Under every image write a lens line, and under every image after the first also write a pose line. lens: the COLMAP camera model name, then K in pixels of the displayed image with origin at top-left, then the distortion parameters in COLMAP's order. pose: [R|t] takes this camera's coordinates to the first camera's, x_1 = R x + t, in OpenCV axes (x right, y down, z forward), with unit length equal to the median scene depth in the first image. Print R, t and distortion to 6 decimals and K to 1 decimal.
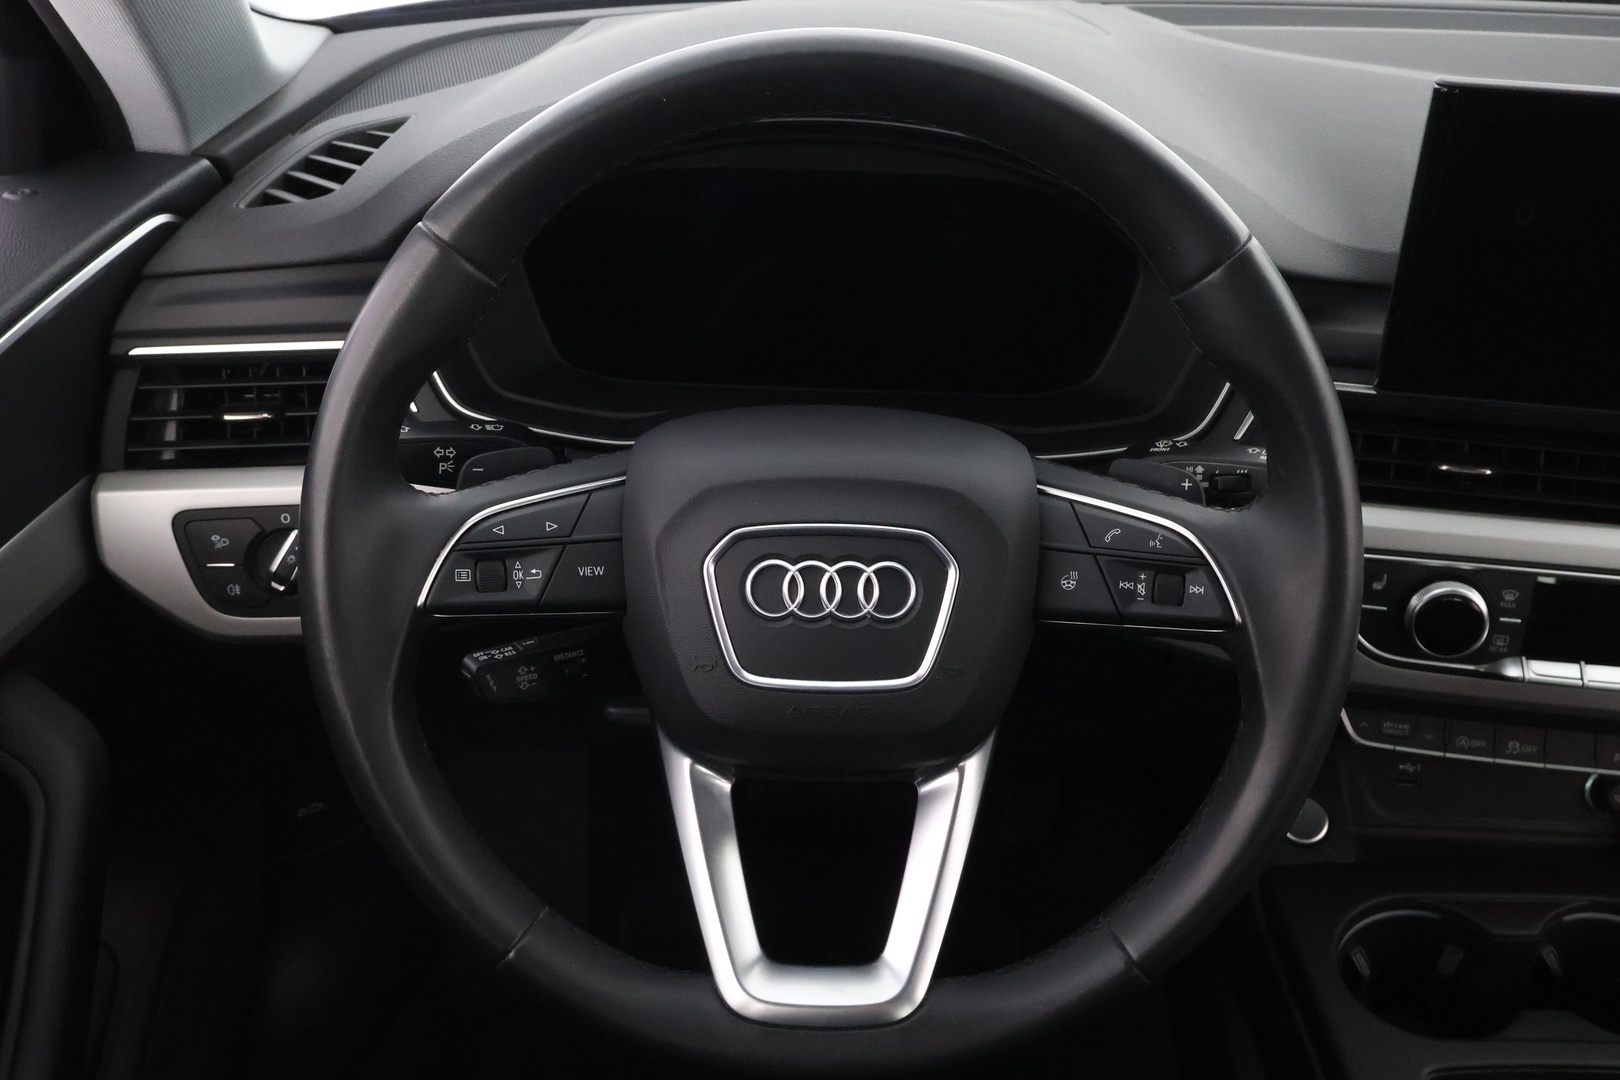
lens RADIAL K [[1788.5, 0, 804.8], [0, 1788.5, 544.6], [0, 0, 1]] dist [0.010906, 0.000000]
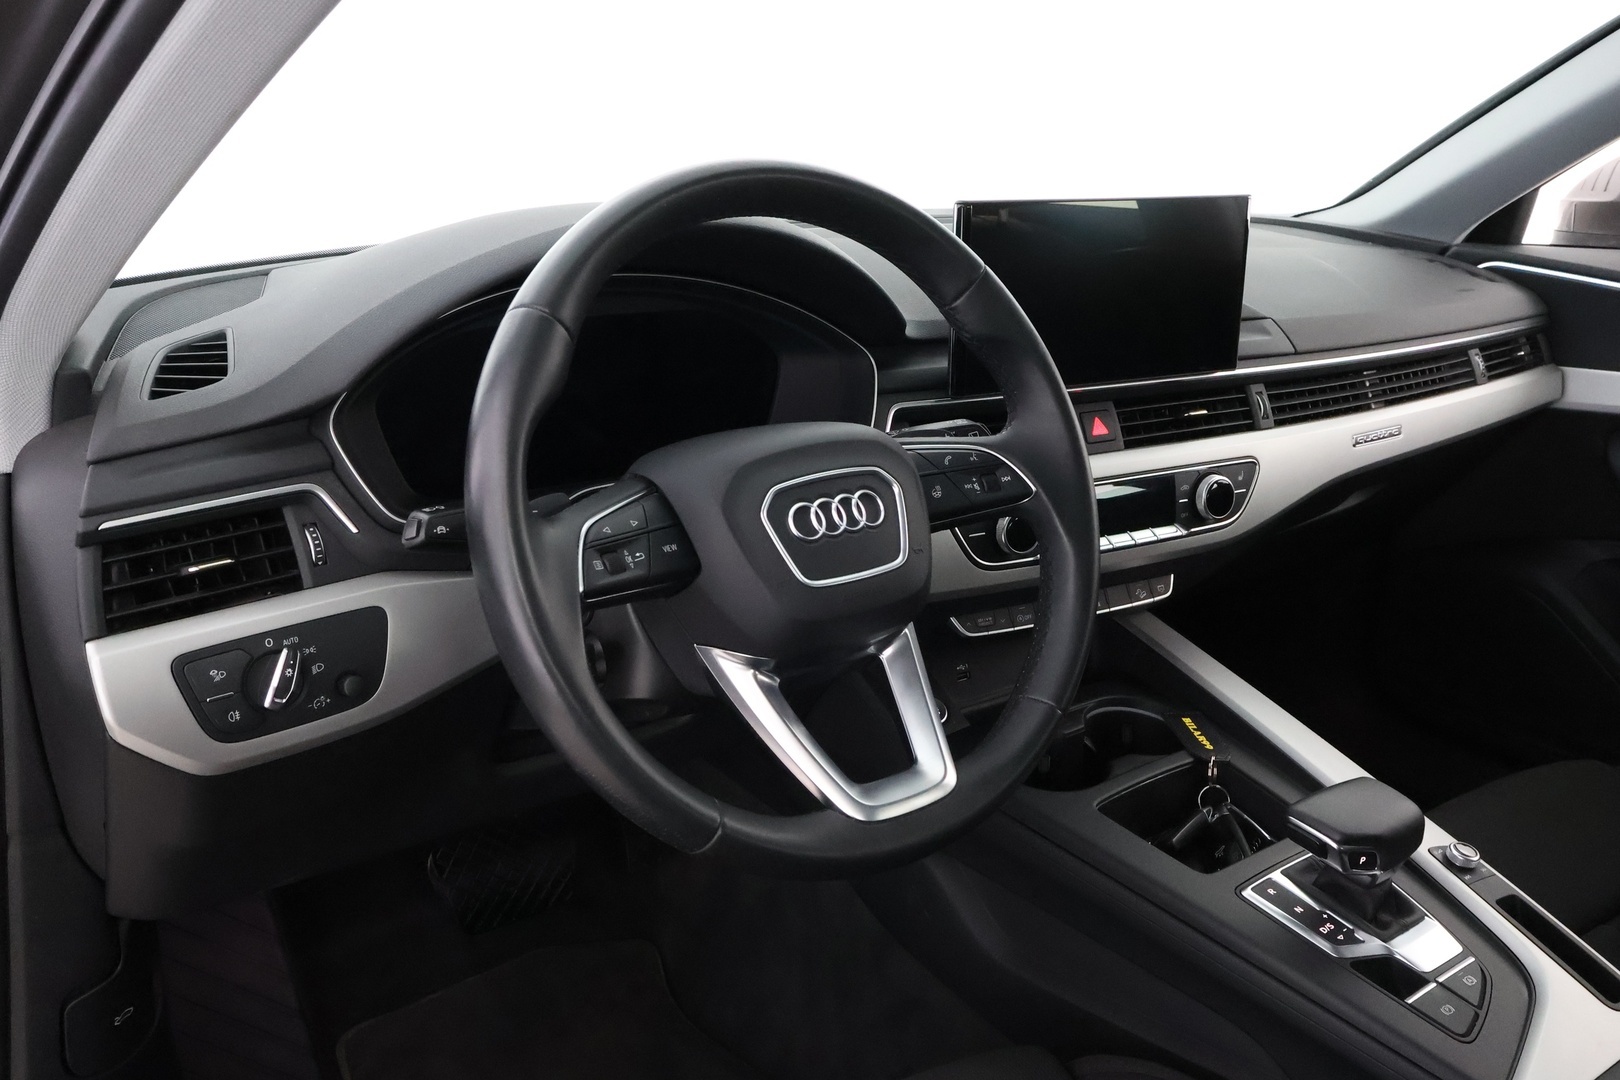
lens RADIAL K [[1392.3, 0, 809.5], [0, 1392.3, 554.0], [0, 0, 1]] dist [0.013517, 0.009136]
pose [[0.801909, -0.202492, 0.562084, -0.627643], [0.301037, 0.949600, -0.087386, 0.142688], [-0.516060, 0.239283, 0.822451, 0.079900]]
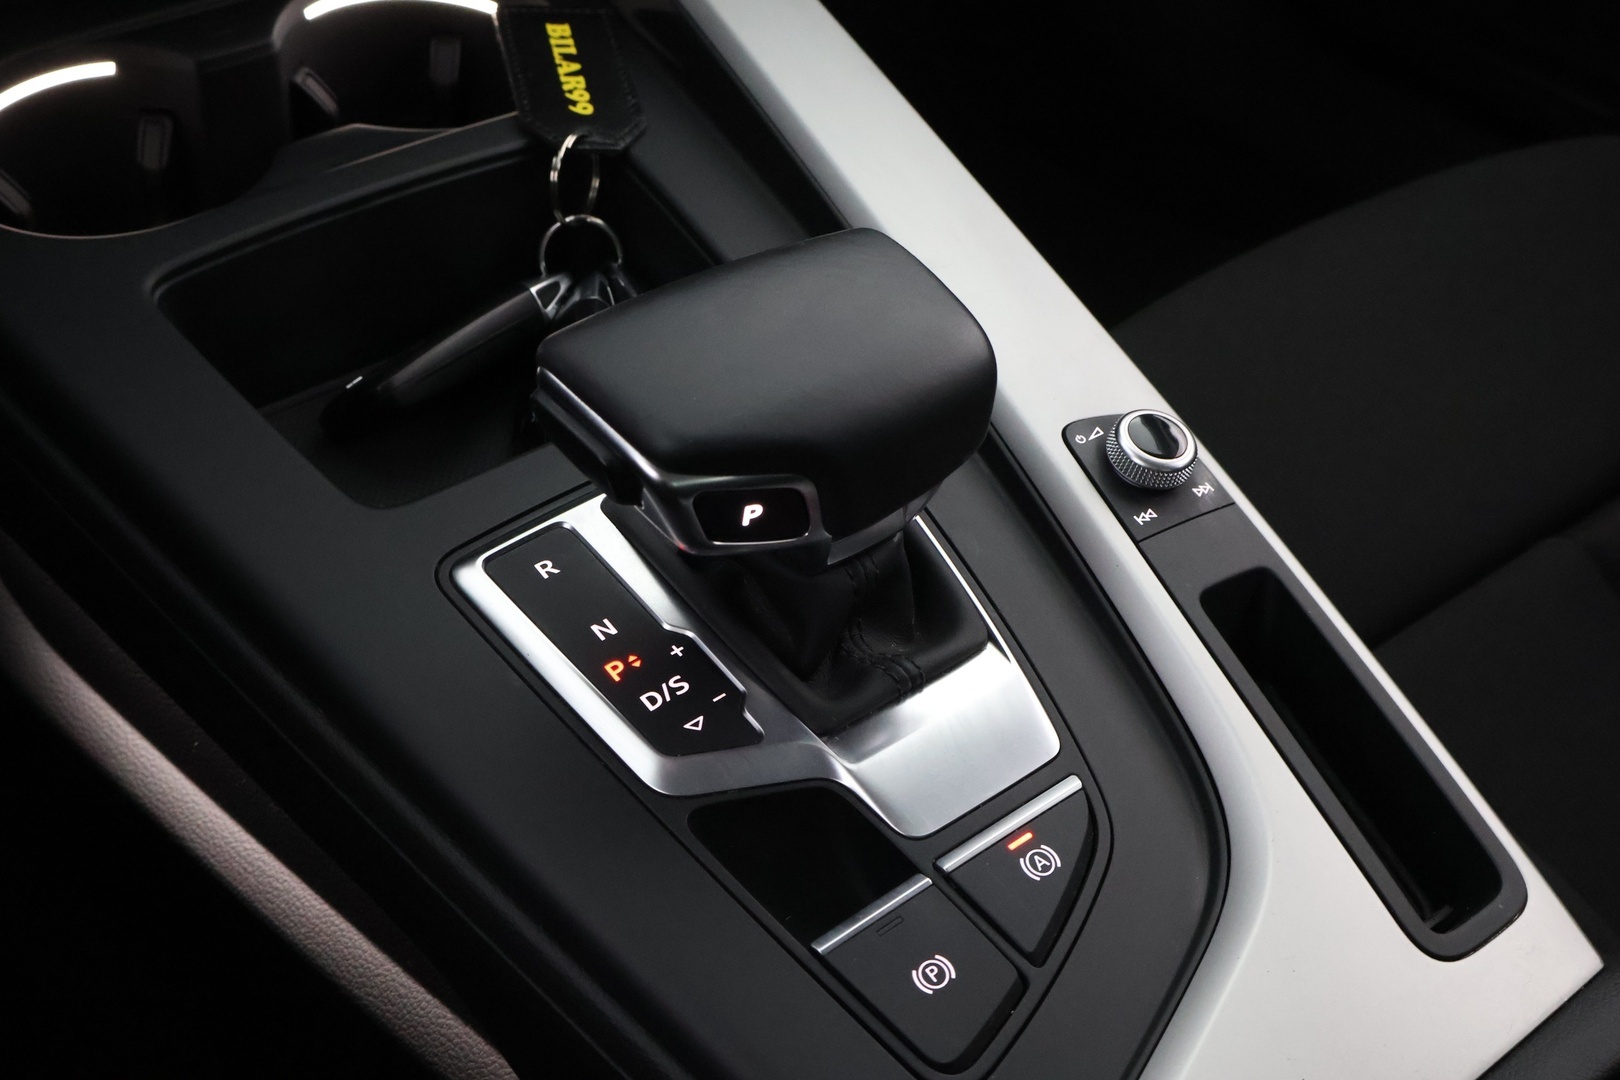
lens RADIAL K [[1974.4, 0, 811.7], [0, 1974.4, 538.4], [0, 0, 1]] dist [-0.008875, 0.000000]
pose [[0.770547, -0.397088, 0.498577, 0.217915], [0.279949, 0.913581, 0.294955, 0.304716], [-0.572614, -0.087700, 0.815121, 0.492404]]
